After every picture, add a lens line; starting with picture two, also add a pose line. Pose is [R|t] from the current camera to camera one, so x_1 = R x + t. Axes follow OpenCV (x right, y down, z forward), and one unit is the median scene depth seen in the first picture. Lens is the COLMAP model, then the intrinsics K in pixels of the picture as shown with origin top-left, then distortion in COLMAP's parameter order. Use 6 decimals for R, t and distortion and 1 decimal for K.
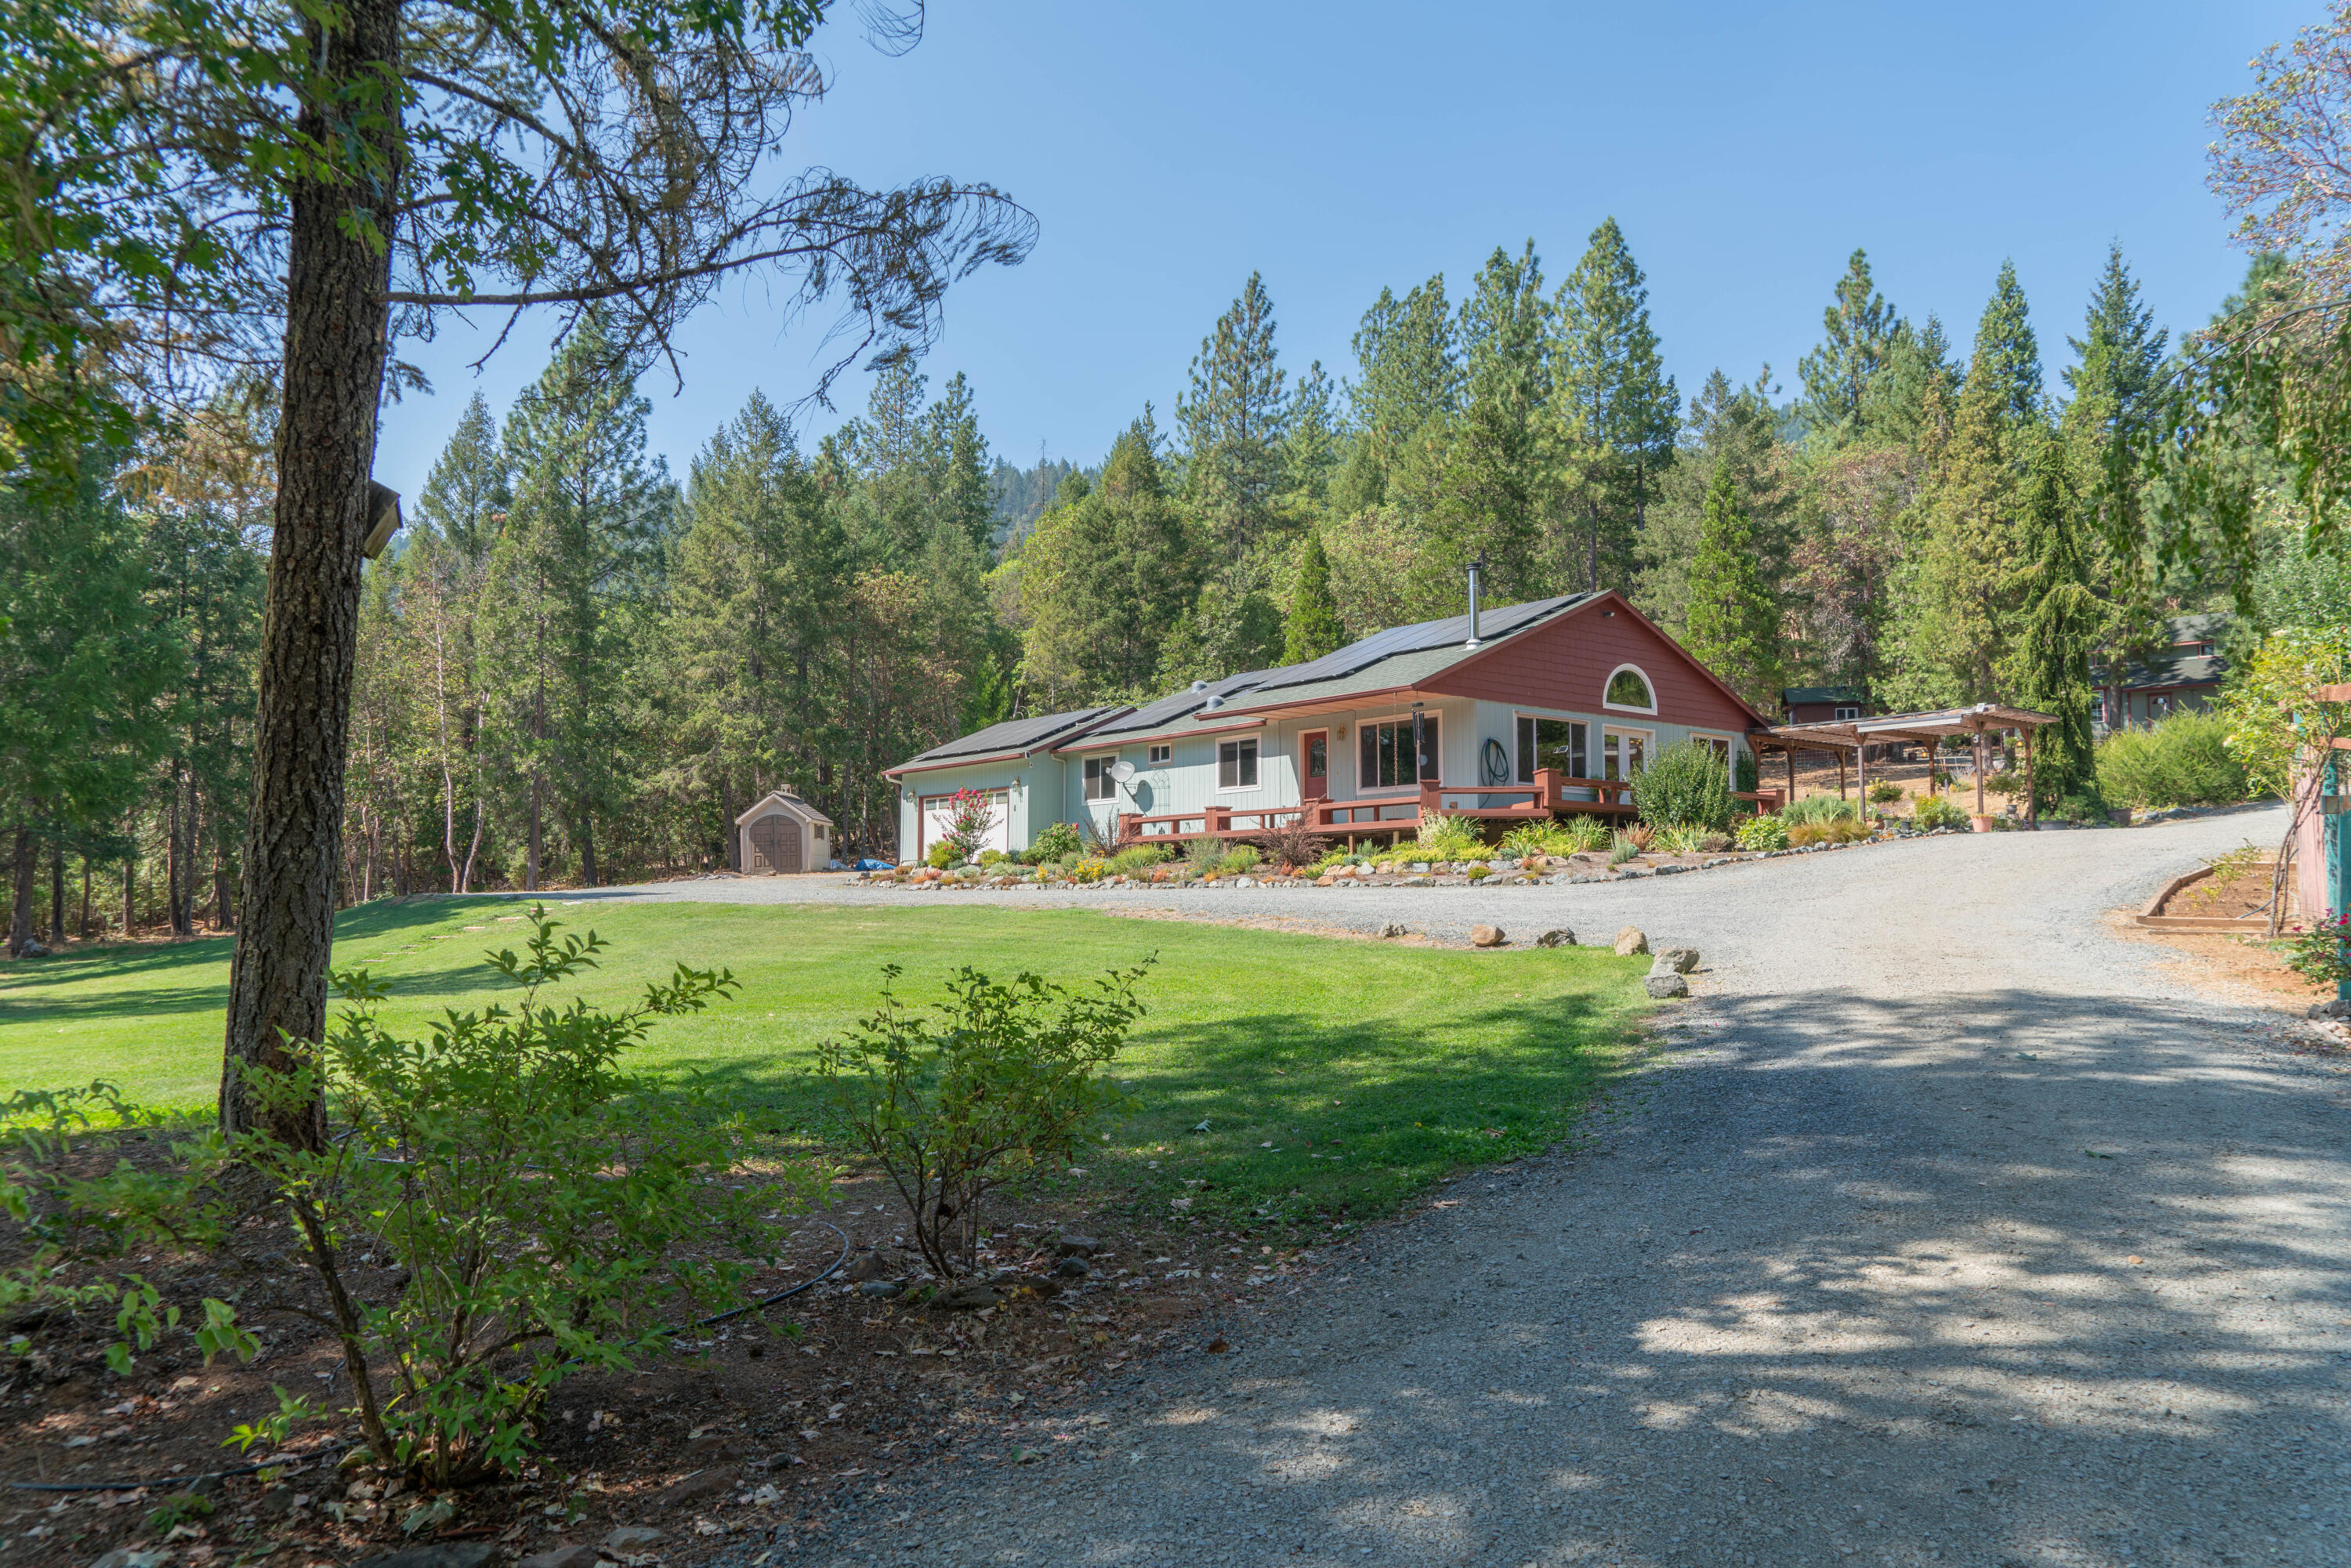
lens RADIAL K [[1520.8, 0, 1175.5], [0, 1520.8, 784.0], [0, 0, 1]] dist [0.002685, 0.001535]
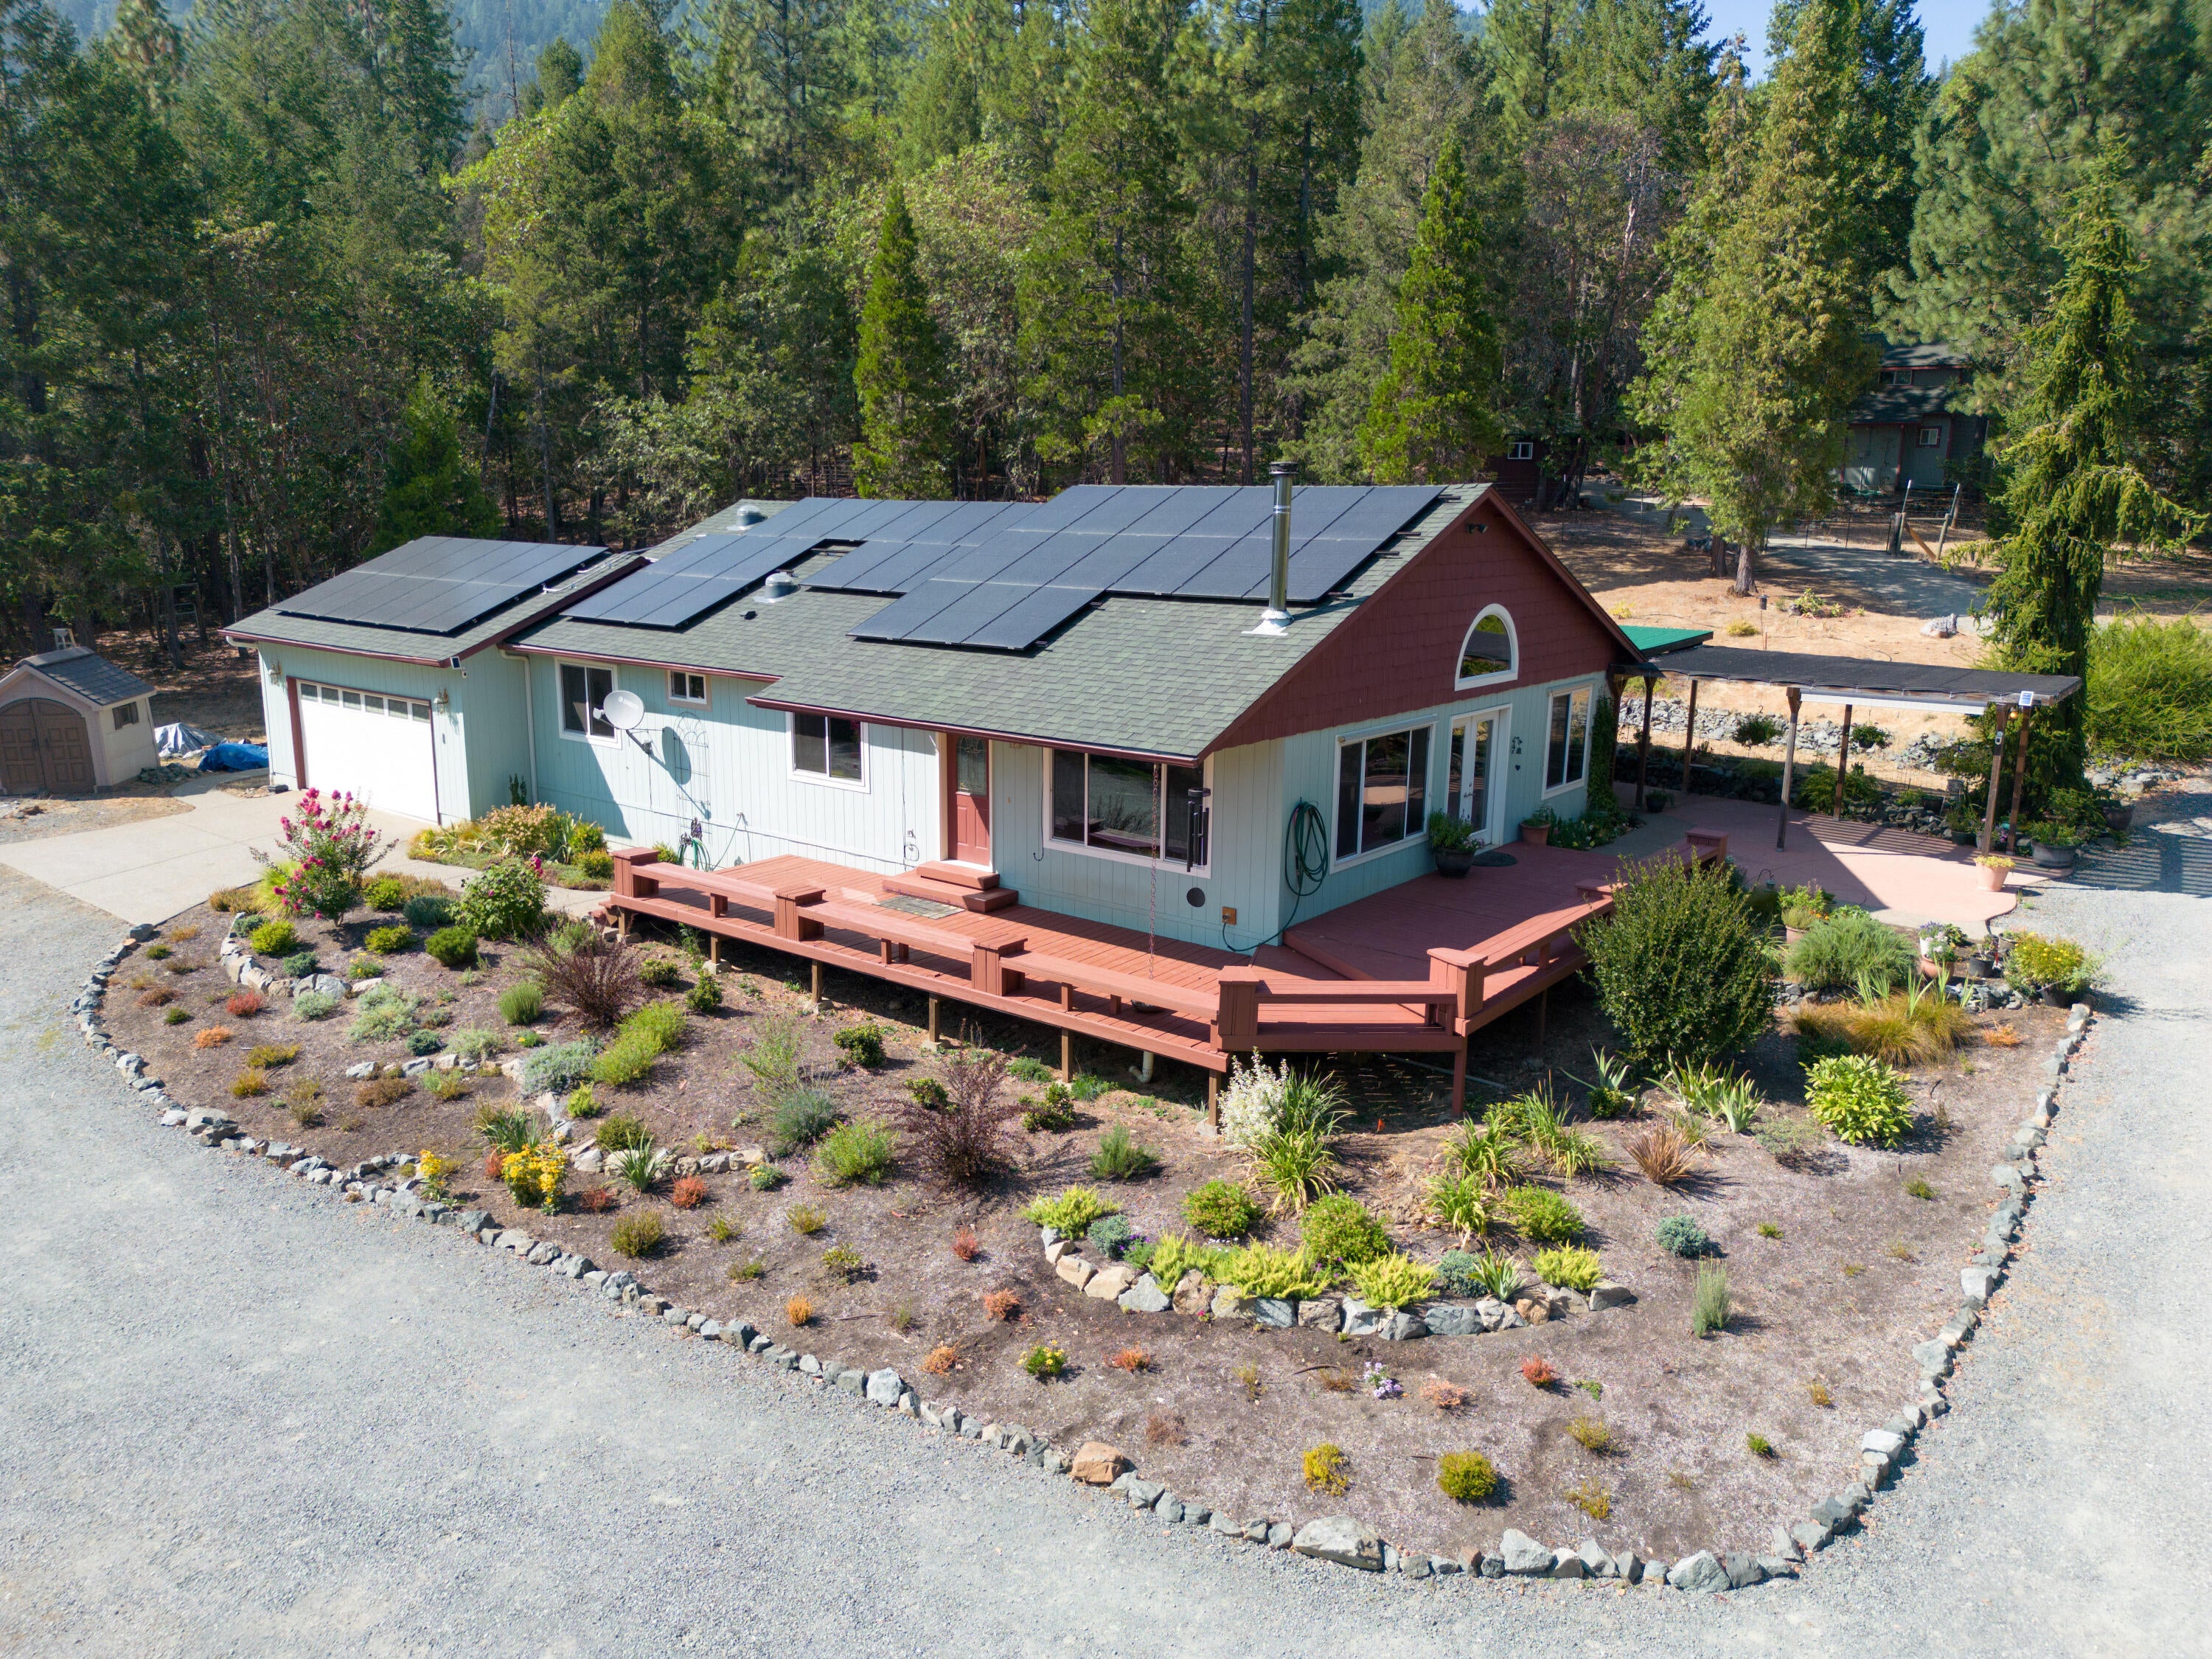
lens RADIAL K [[1528.4, 0, 1106.0], [0, 1528.4, 829.5], [0, 0, 1]] dist [0.047496, -0.046563]
pose [[0.971637, -0.042899, 0.232553, 0.005077], [-0.020876, 0.964007, 0.265054, -0.094270], [-0.235554, -0.262392, 0.935770, 0.282776]]
